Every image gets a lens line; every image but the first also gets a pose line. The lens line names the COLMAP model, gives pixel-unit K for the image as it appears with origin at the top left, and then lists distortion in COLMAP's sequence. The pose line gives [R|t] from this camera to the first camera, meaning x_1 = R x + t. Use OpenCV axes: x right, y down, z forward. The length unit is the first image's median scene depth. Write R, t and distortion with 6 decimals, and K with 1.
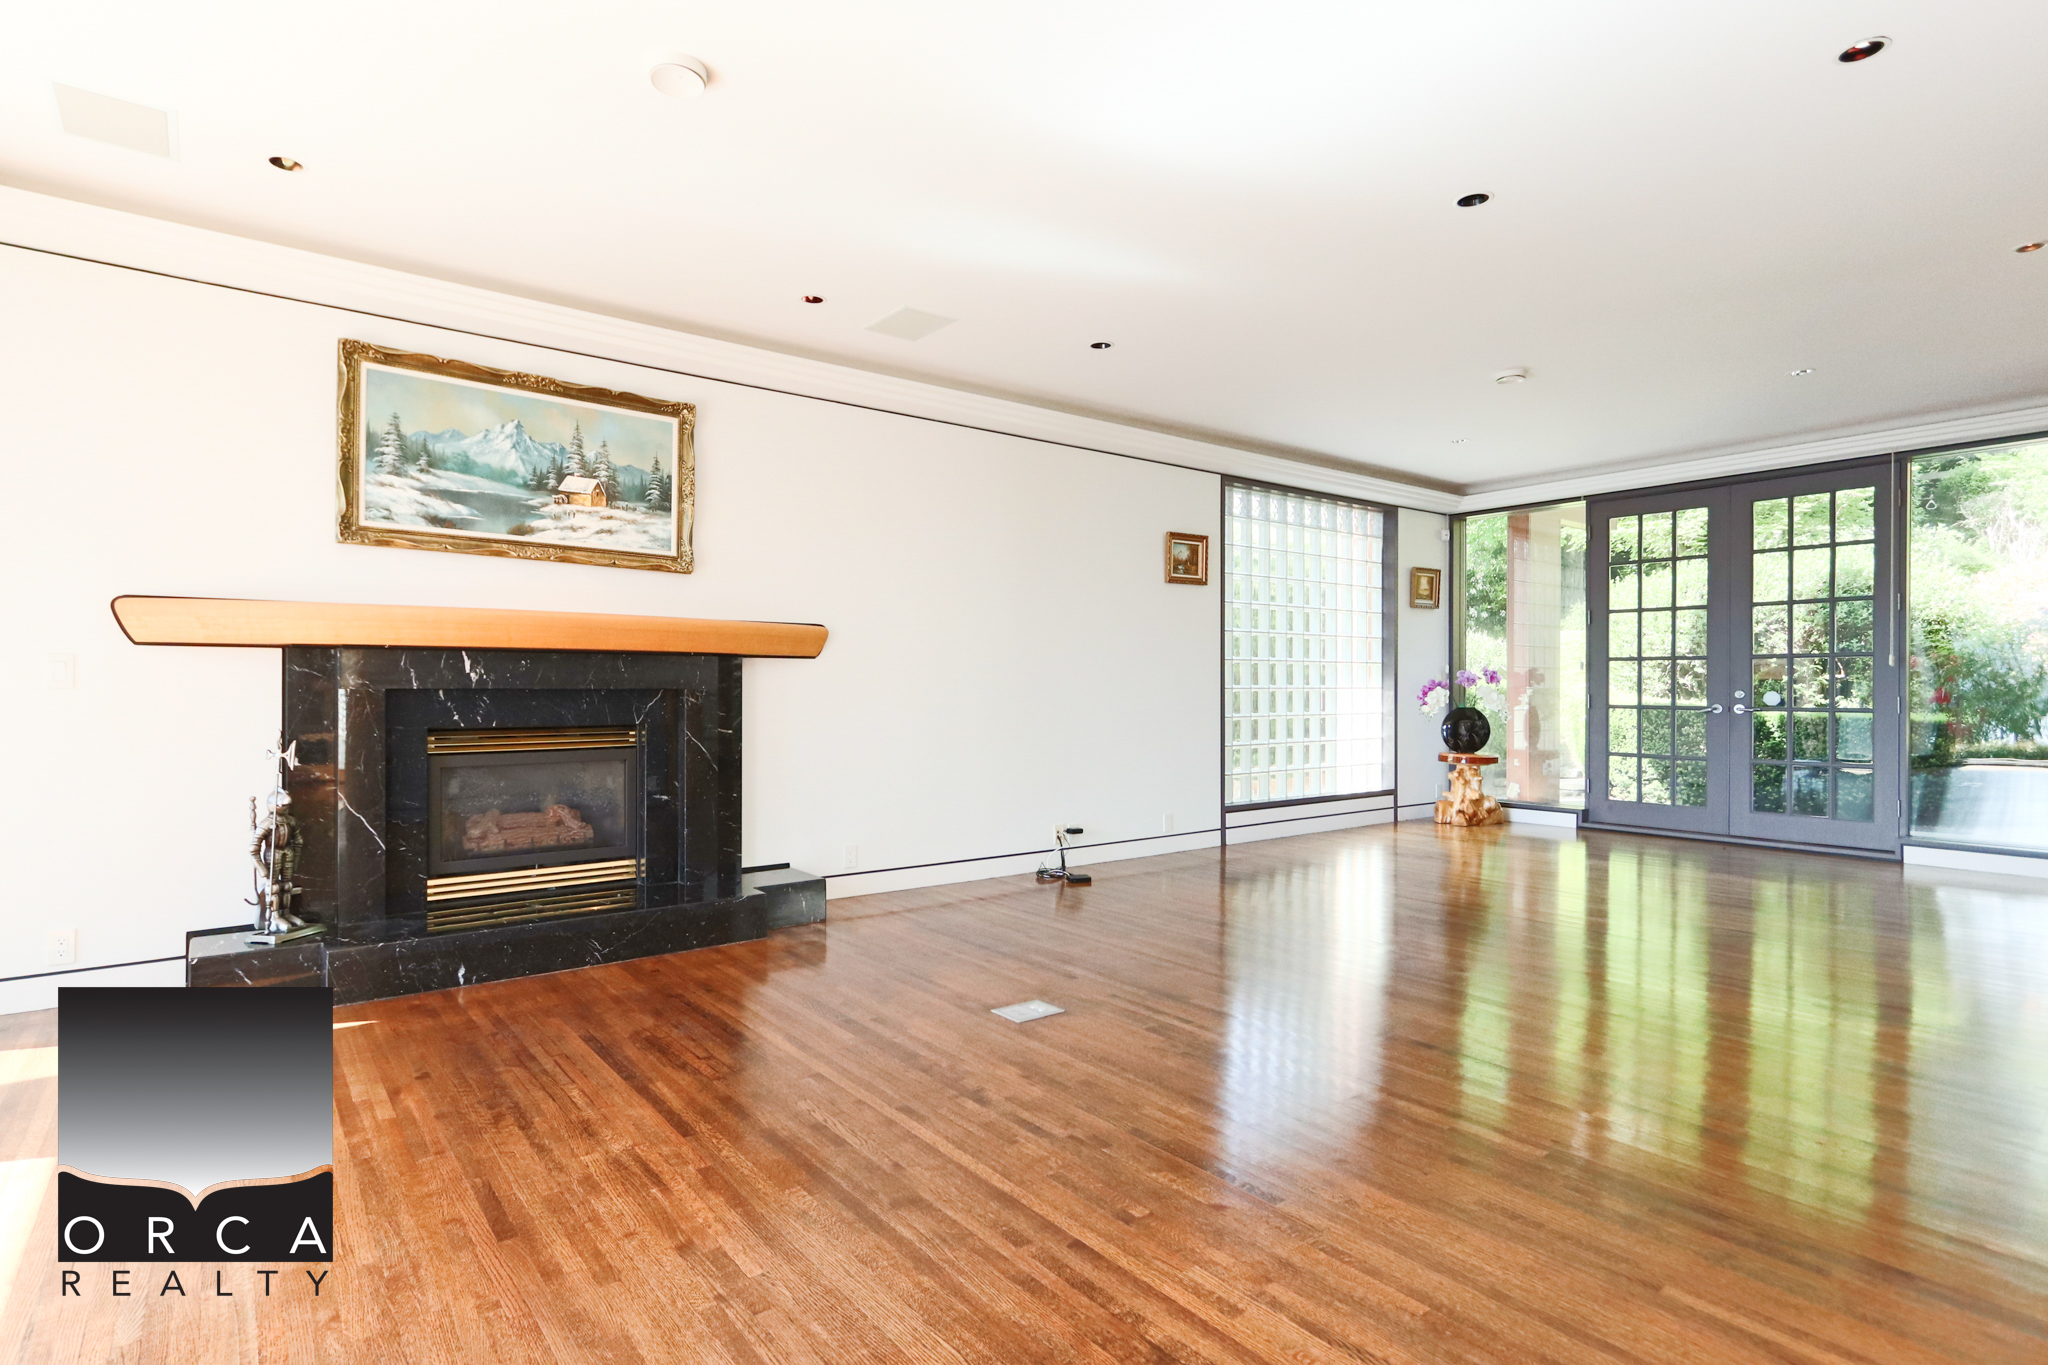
lens RADIAL K [[1039.9, 0, 1024.0], [0, 1039.9, 677.6], [0, 0, 1]] dist [0.004665, 0.003811]
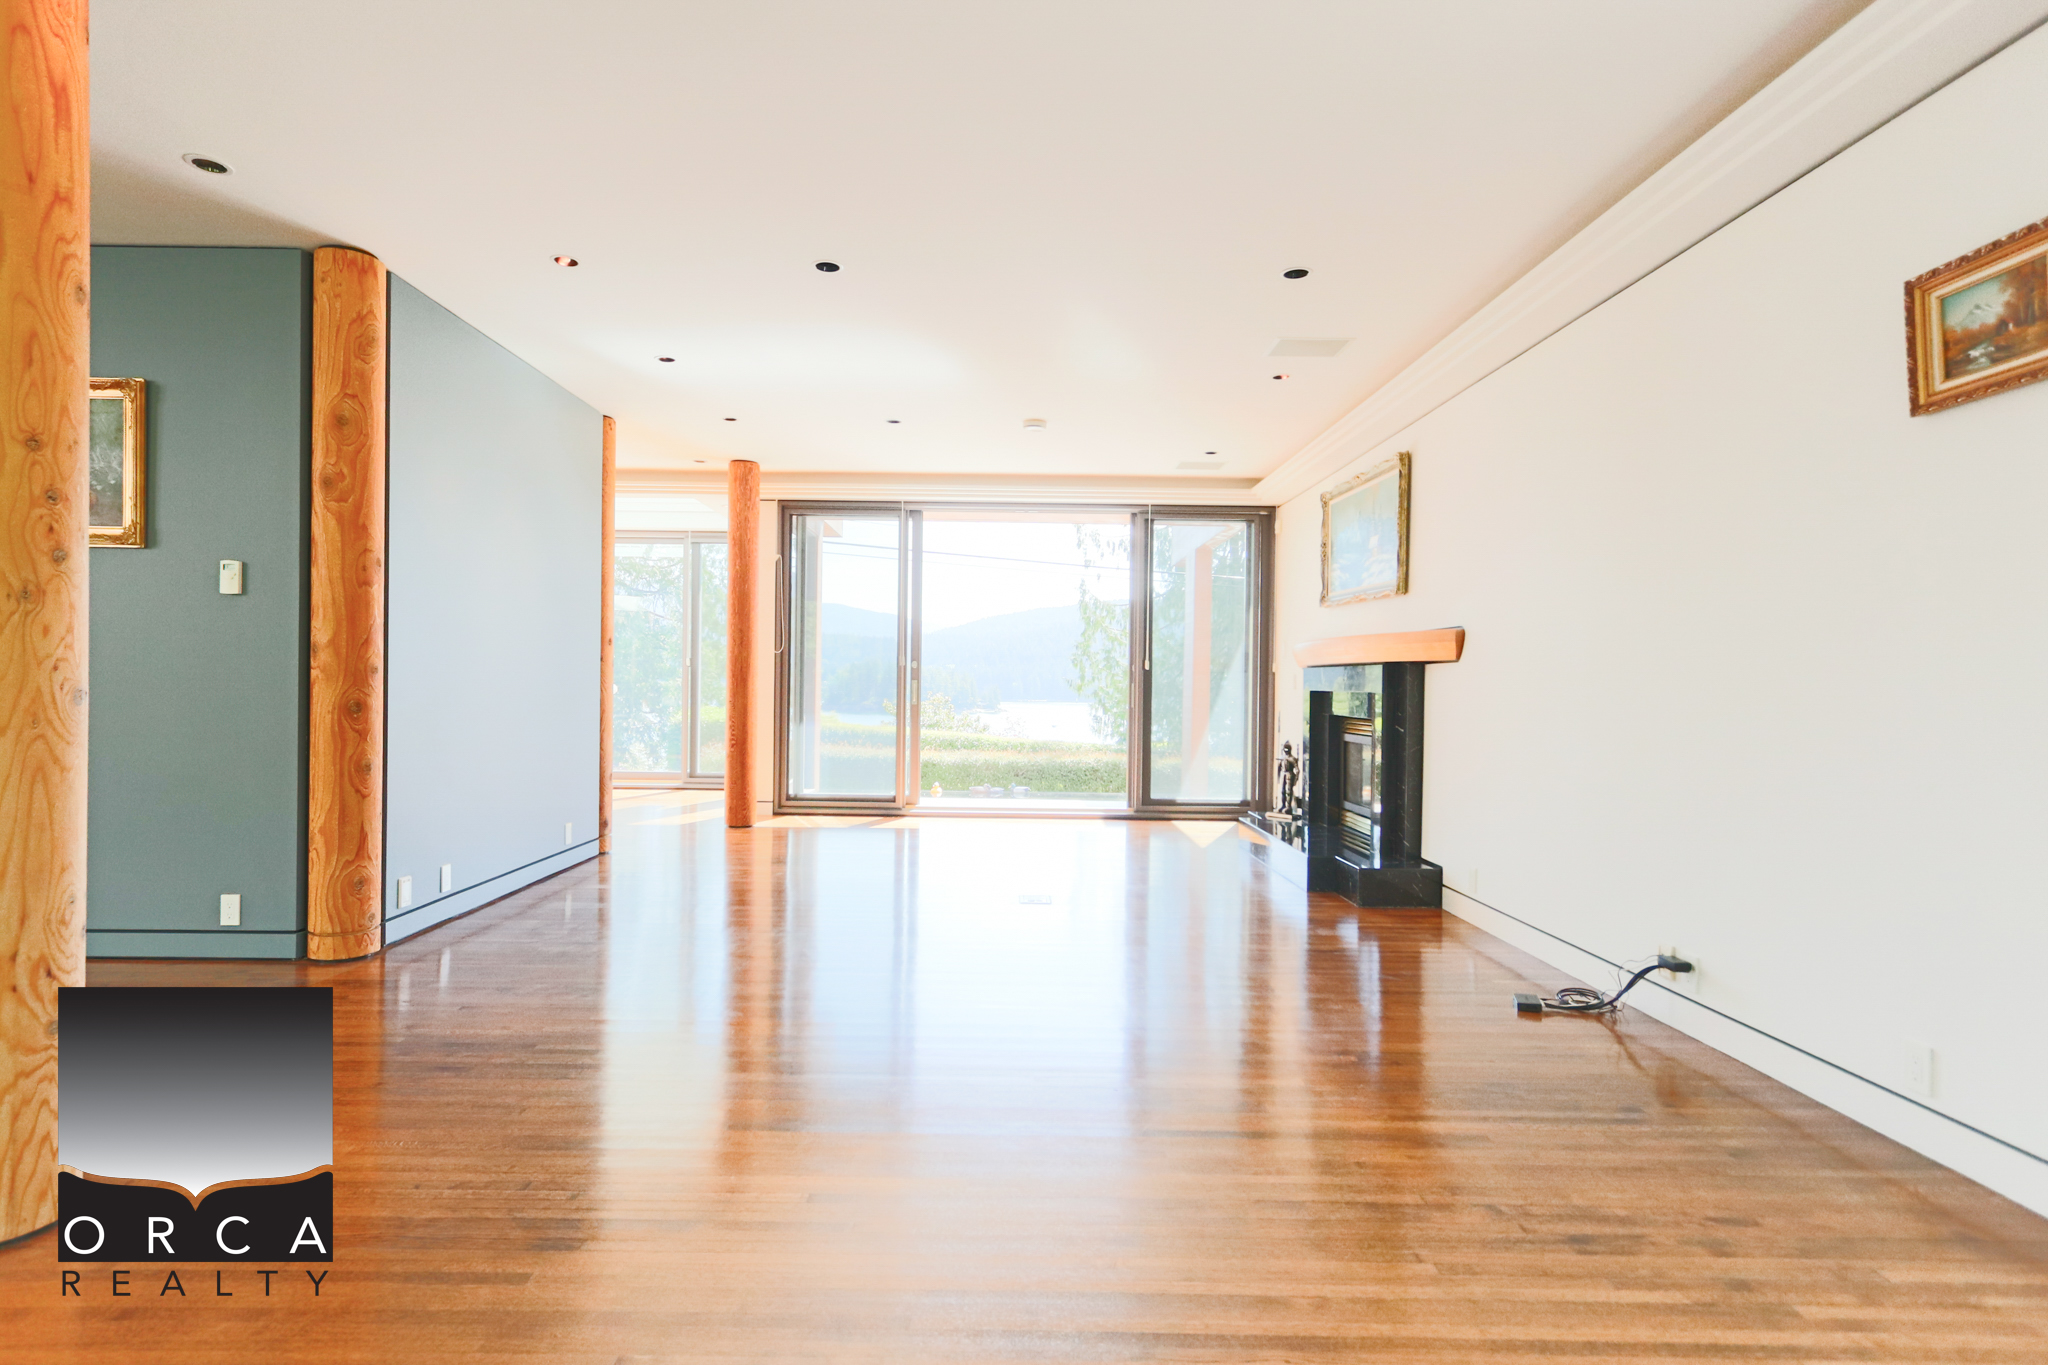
lens RADIAL K [[1039.9, 0, 1006.2], [0, 1039.9, 689.3], [0, 0, 1]] dist [0.004665, 0.003811]
pose [[-0.609442, -0.004584, -0.792817, 0.899068], [-0.006496, 0.999979, -0.000789, 0.011102], [0.792804, 0.004670, -0.609459, 1.381474]]
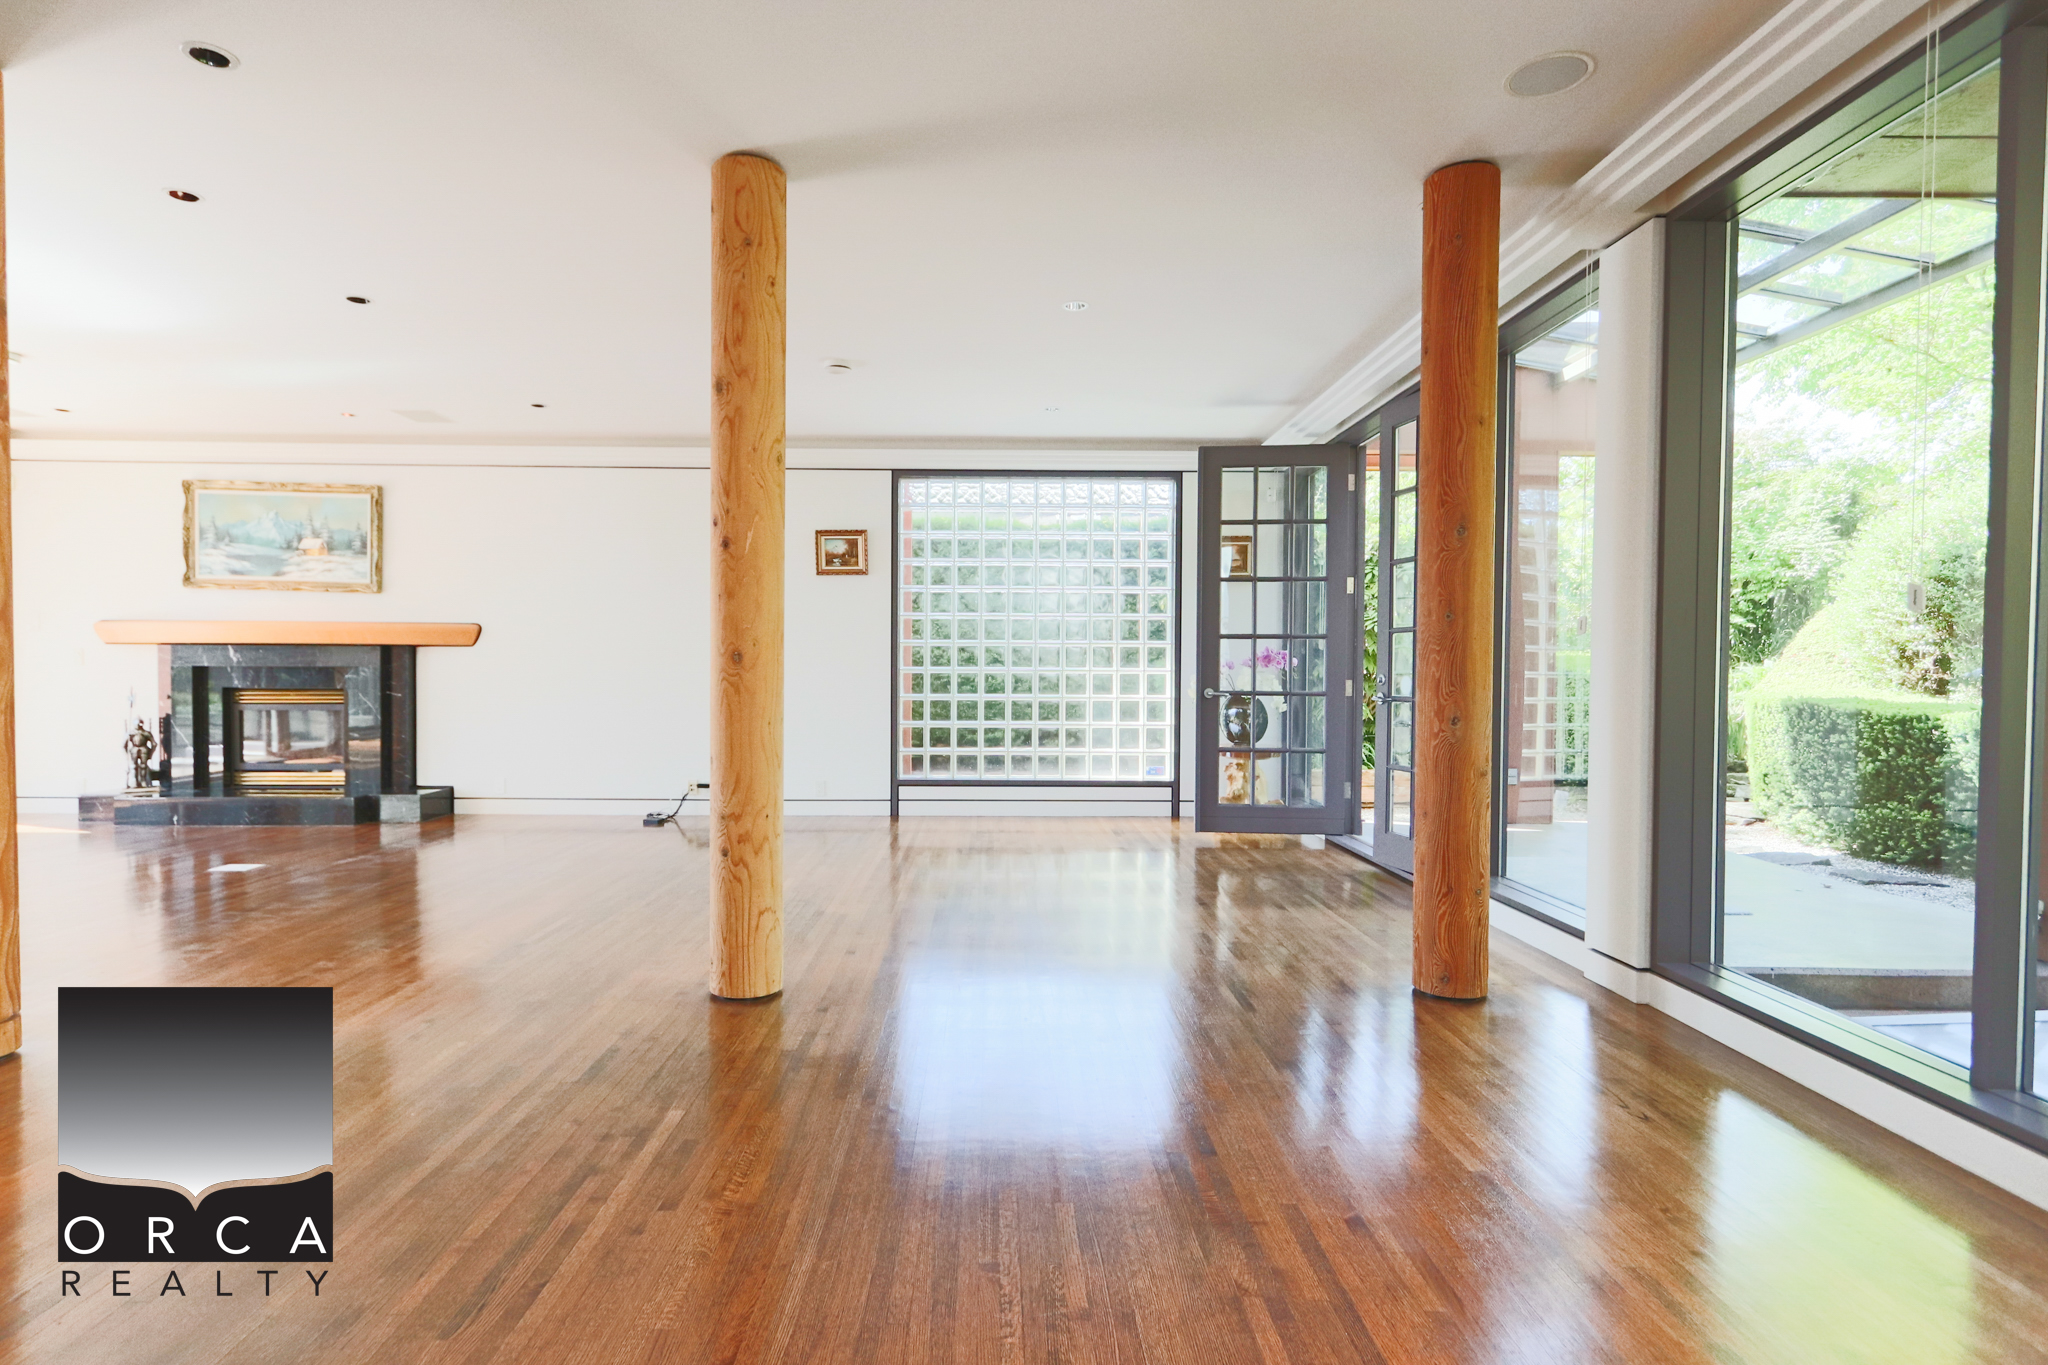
lens RADIAL K [[1039.9, 0, 1014.9], [0, 1039.9, 689.4], [0, 0, 1]] dist [0.004665, 0.003811]
pose [[0.800156, 0.016062, -0.599577, 1.401787], [0.000157, 0.999636, 0.026990, 0.002169], [0.599792, -0.021690, 0.799862, 0.323521]]
